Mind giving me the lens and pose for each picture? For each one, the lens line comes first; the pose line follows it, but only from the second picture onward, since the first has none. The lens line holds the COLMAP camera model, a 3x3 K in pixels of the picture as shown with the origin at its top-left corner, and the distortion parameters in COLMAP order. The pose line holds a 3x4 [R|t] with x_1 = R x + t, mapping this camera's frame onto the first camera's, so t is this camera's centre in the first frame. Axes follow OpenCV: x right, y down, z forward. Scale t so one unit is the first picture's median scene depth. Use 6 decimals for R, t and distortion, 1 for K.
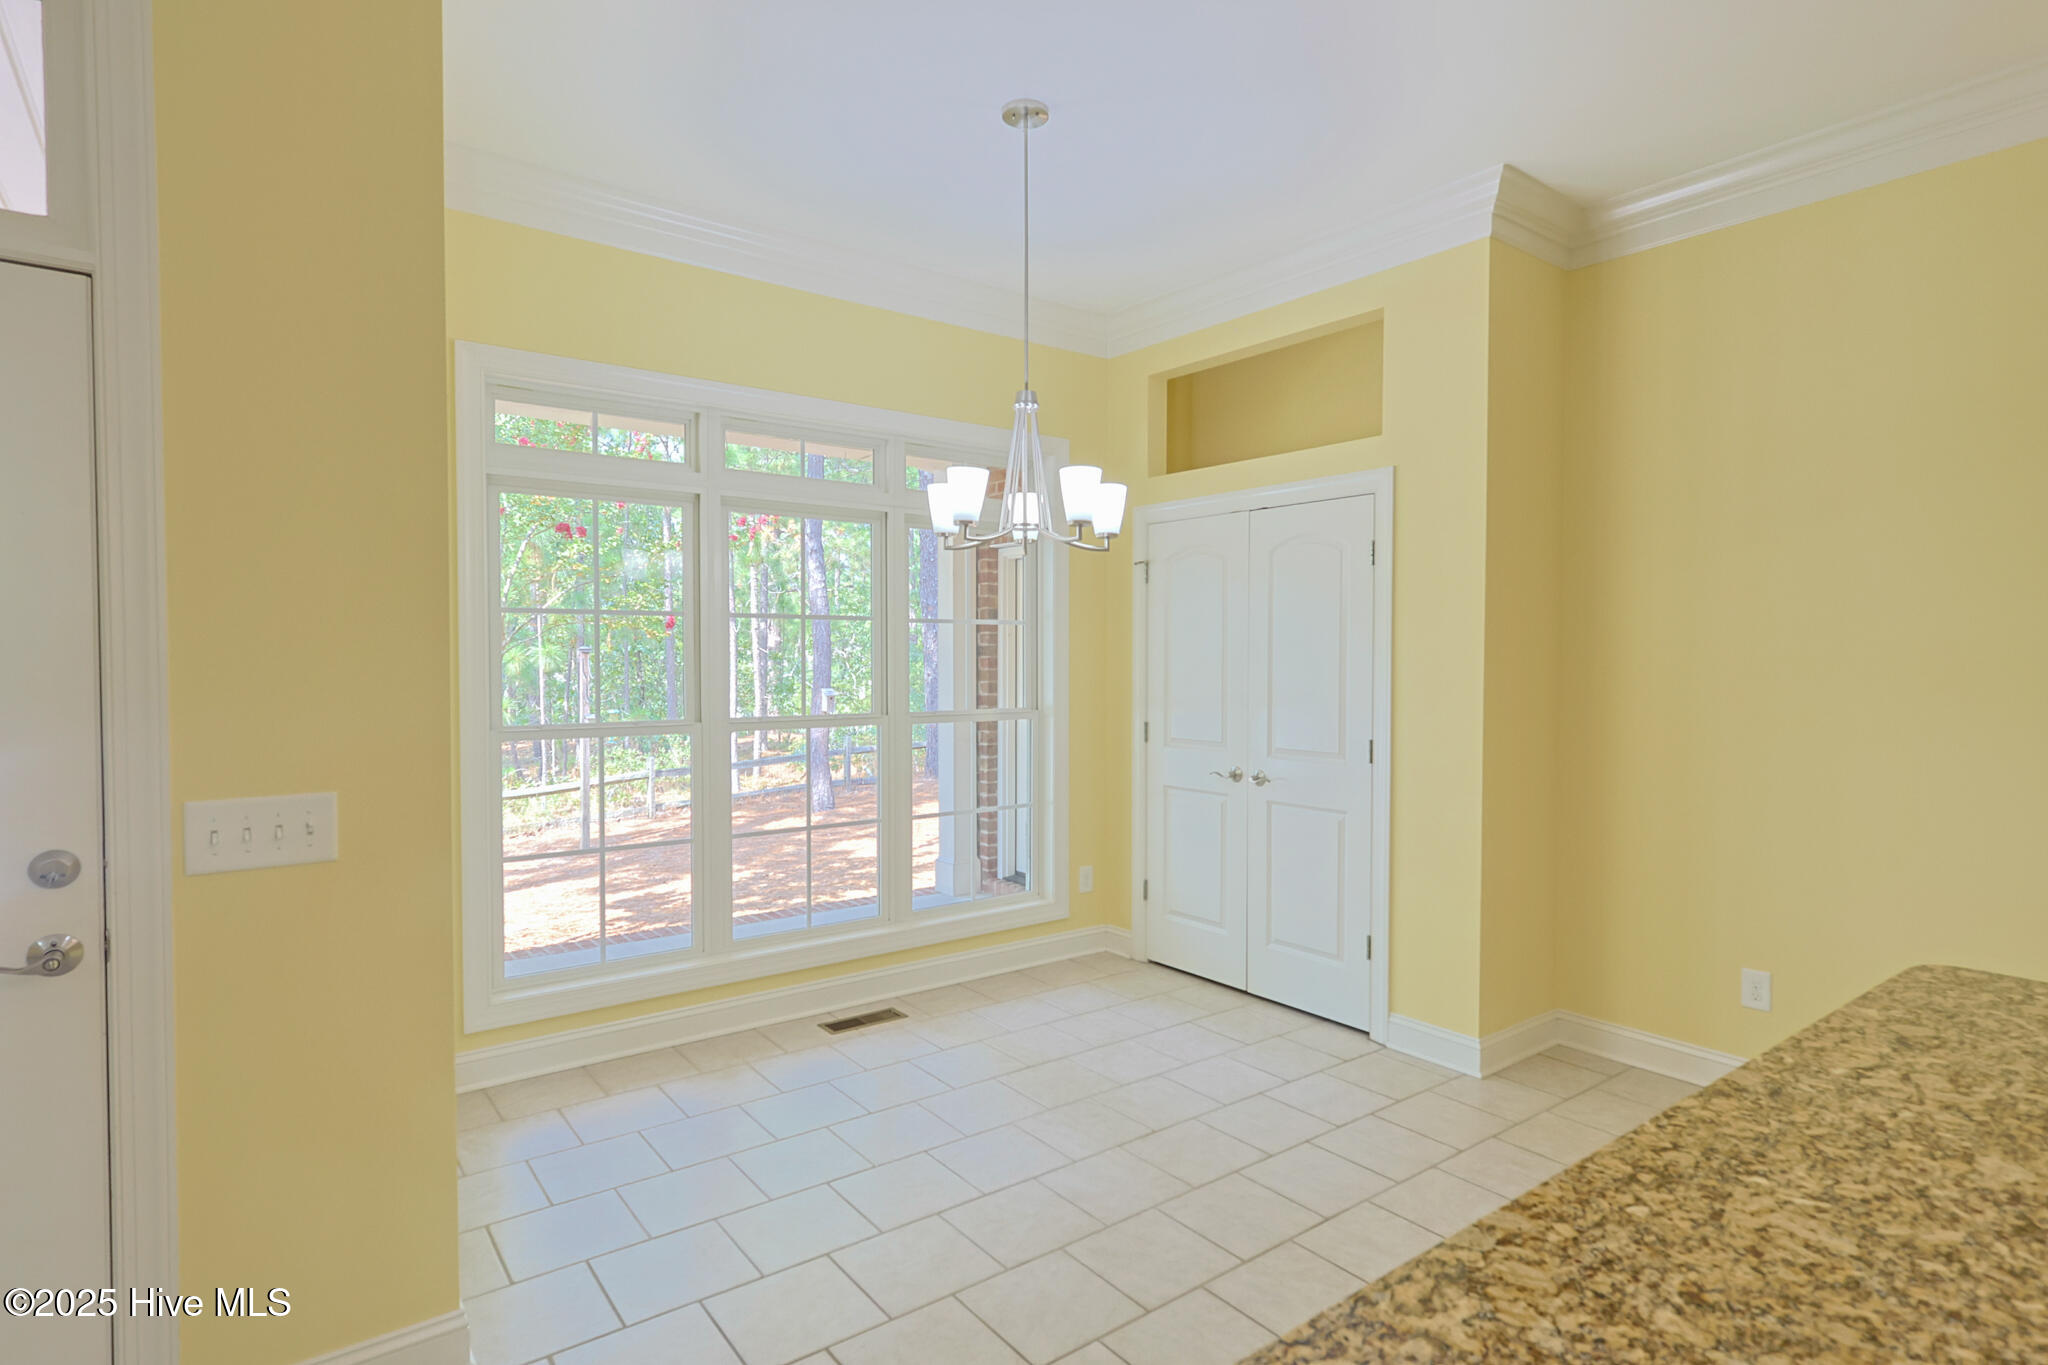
lens RADIAL K [[1058.0, 0, 1024.0], [0, 1058.0, 682.5], [0, 0, 1]] dist [0.001138, 0.000520]
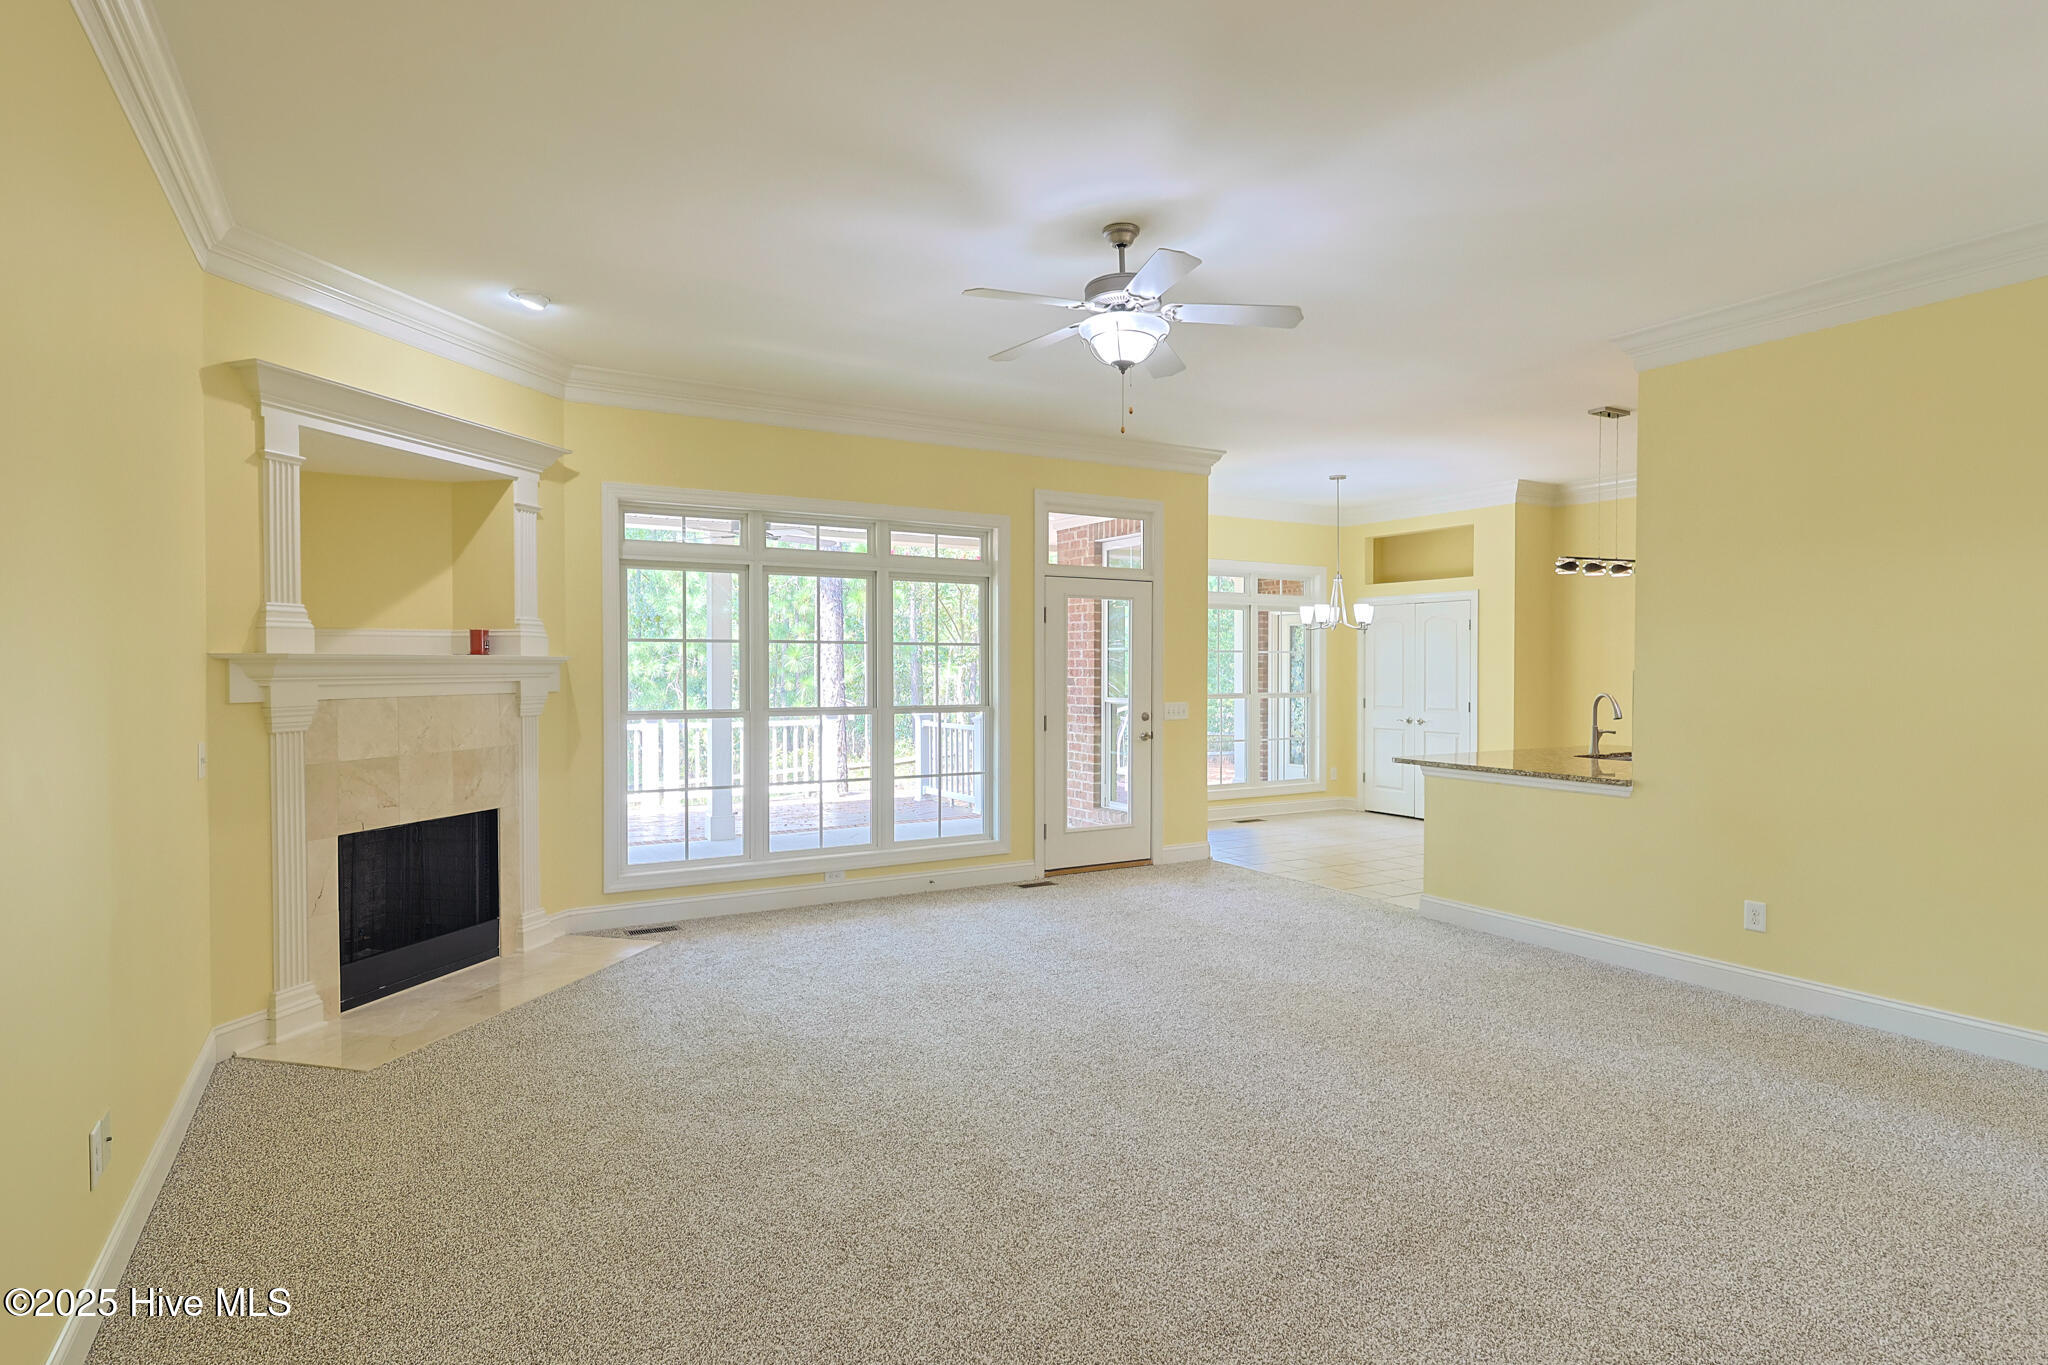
lens RADIAL K [[1080.3, 0, 1024.0], [0, 1080.3, 682.5], [0, 0, 1]] dist [0.005630, 0.001101]
pose [[0.993679, 0.000369, -0.112262, -0.407786], [-0.001634, 0.999936, -0.011178, 0.038300], [0.112250, 0.011291, 0.993616, -1.577365]]
